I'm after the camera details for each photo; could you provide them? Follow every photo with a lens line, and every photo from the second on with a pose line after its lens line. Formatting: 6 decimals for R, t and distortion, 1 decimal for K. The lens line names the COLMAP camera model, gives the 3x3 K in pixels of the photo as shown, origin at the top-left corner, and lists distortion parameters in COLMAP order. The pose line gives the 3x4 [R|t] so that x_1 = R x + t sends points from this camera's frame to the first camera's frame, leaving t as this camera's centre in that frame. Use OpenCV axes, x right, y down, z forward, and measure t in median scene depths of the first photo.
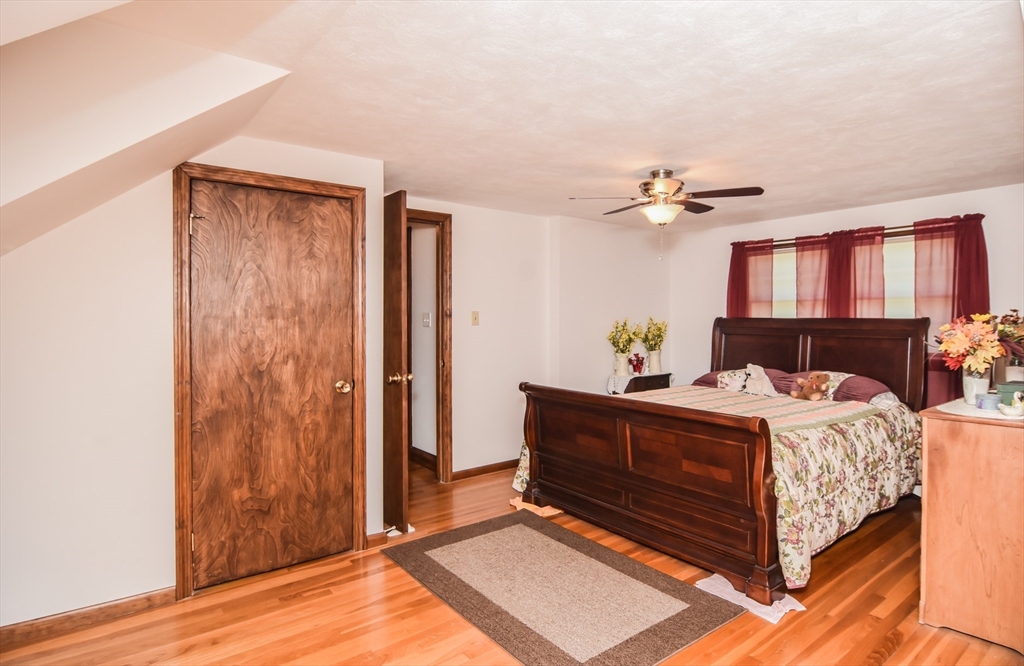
lens RADIAL K [[545.9, 0, 512.5], [0, 545.9, 332.4], [0, 0, 1]] dist [-0.006661, -0.002675]
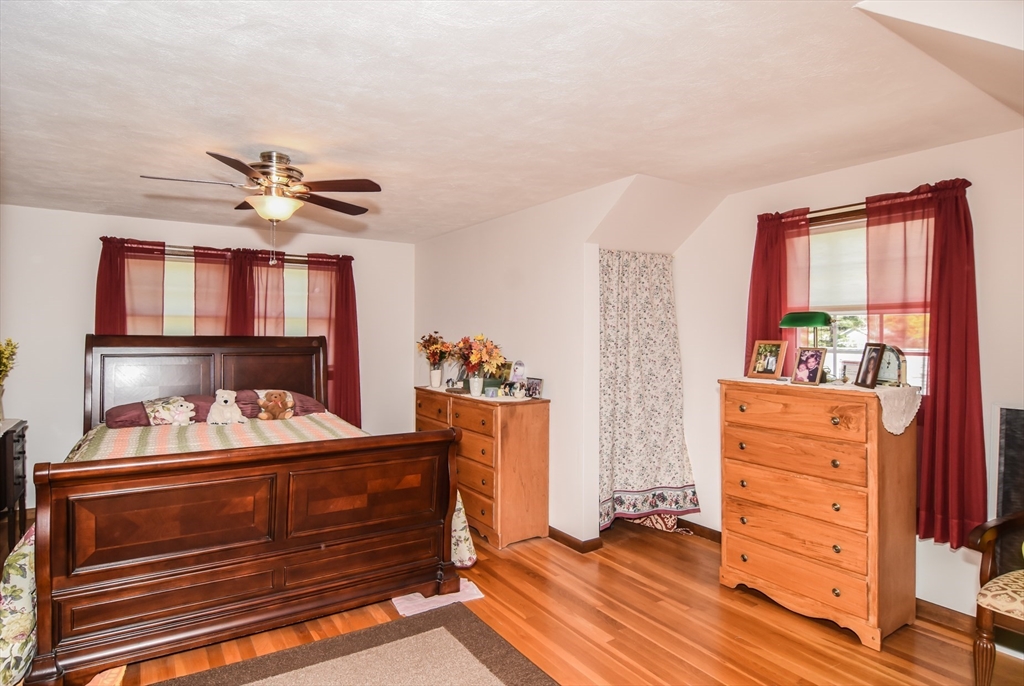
lens RADIAL K [[549.1, 0, 518.2], [0, 549.1, 341.5], [0, 0, 1]] dist [-0.008075, -0.006881]
pose [[0.094258, -0.009043, 0.995507, -0.389667], [0.020166, 0.999771, 0.007173, -0.015023], [-0.995343, 0.019400, 0.094419, 0.451115]]
